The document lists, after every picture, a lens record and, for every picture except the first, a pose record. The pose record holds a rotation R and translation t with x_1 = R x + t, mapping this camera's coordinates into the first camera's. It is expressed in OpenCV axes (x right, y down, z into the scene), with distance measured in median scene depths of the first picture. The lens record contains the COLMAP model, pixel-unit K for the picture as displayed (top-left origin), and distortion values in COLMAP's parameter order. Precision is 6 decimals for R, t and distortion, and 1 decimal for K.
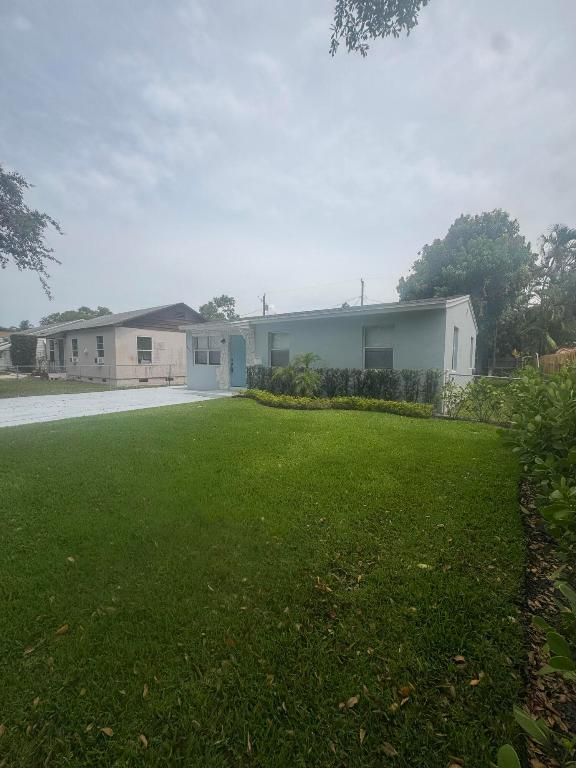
lens RADIAL K [[306.9, 0, 288.0], [0, 306.9, 384.0], [0, 0, 1]] dist [-0.000589, 0.000065]
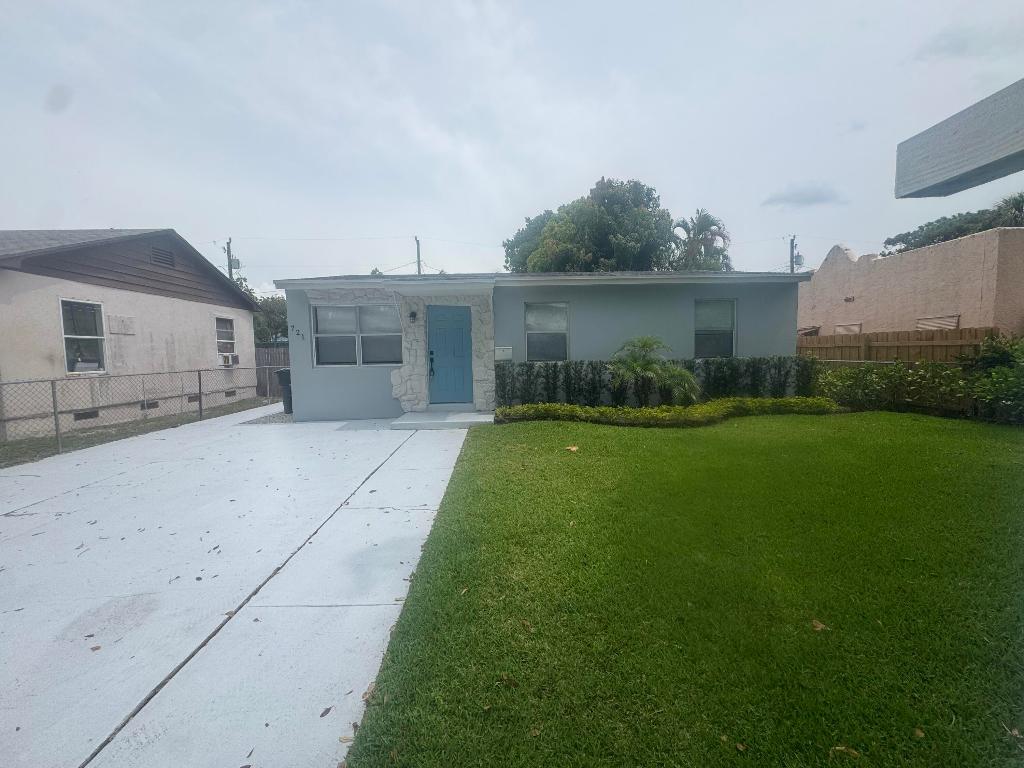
lens RADIAL K [[409.2, 0, 512.0], [0, 409.2, 384.0], [0, 0, 1]] dist [-0.000589, 0.000065]
pose [[0.789367, -0.071774, 0.609711, -0.385186], [0.073420, 0.997051, 0.022317, -0.024172], [-0.609515, 0.027149, 0.792309, 0.282489]]
